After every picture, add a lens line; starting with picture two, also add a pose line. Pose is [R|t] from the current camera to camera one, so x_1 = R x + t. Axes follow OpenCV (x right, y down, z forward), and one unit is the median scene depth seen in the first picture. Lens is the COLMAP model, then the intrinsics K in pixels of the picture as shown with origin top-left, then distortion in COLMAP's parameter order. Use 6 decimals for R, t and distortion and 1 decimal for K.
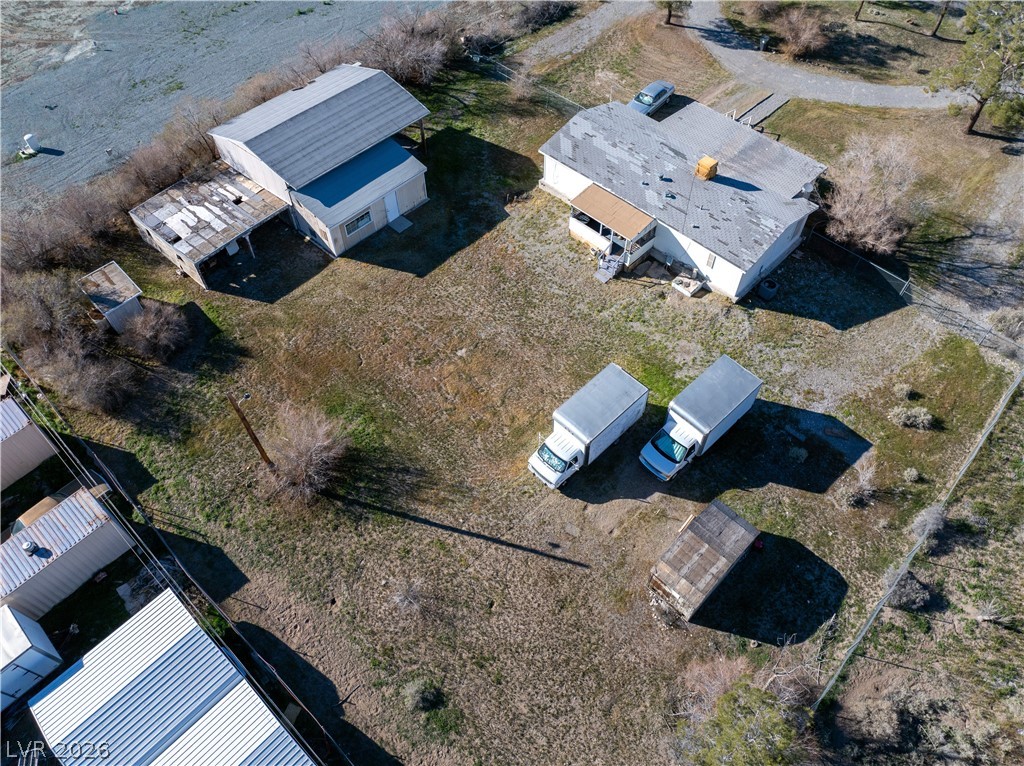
lens RADIAL K [[722.7, 0, 517.0], [0, 722.7, 378.8], [0, 0, 1]] dist [-0.044967, 0.020259]
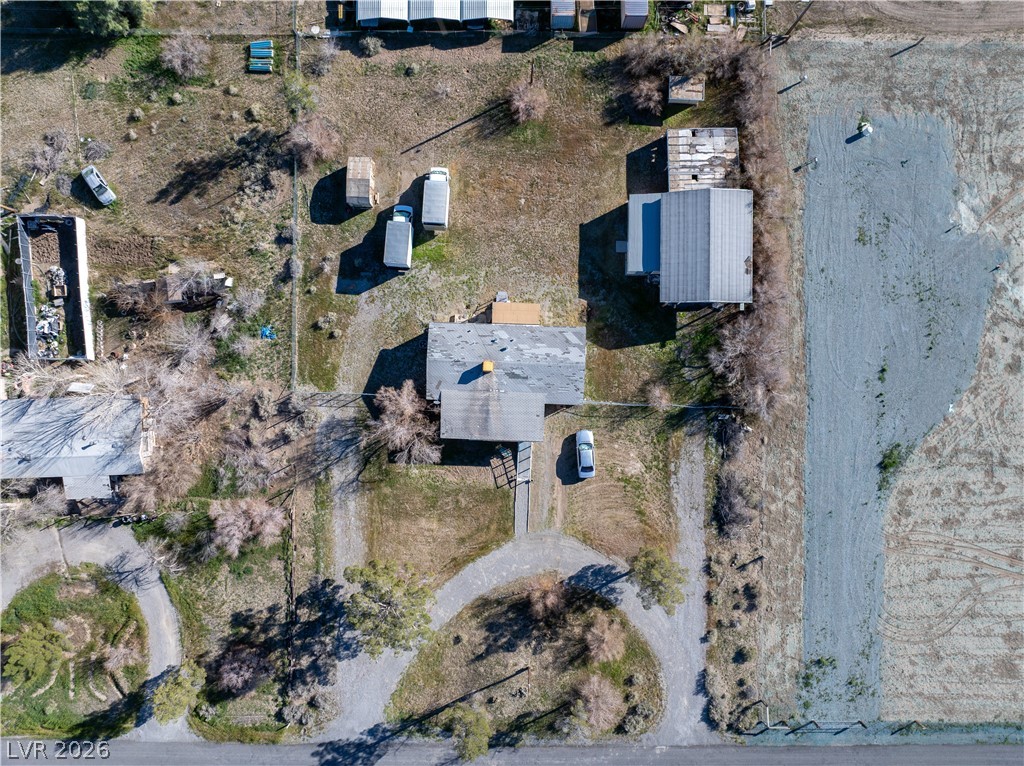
lens RADIAL K [[722.7, 0, 517.0], [0, 722.7, 378.8], [0, 0, 1]] dist [-0.044967, 0.020259]
pose [[-0.737186, 0.675657, -0.006650, 0.242641], [-0.543447, -0.587030, 0.600051, -1.329425], [0.401525, 0.445963, 0.799934, -0.284903]]
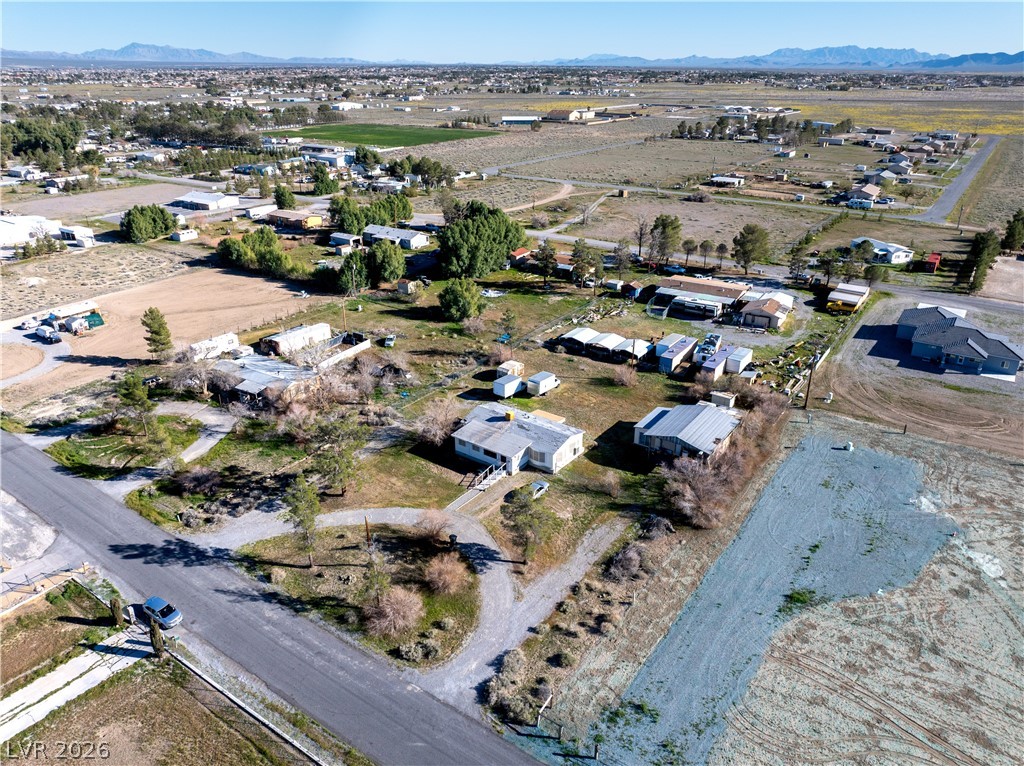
lens RADIAL K [[722.7, 0, 517.0], [0, 722.7, 378.8], [0, 0, 1]] dist [-0.044967, 0.020259]
pose [[-0.990113, 0.057300, -0.128035, 0.527545], [-0.111635, 0.230792, 0.966578, -2.547259], [0.084934, 0.971314, -0.222114, 1.392857]]
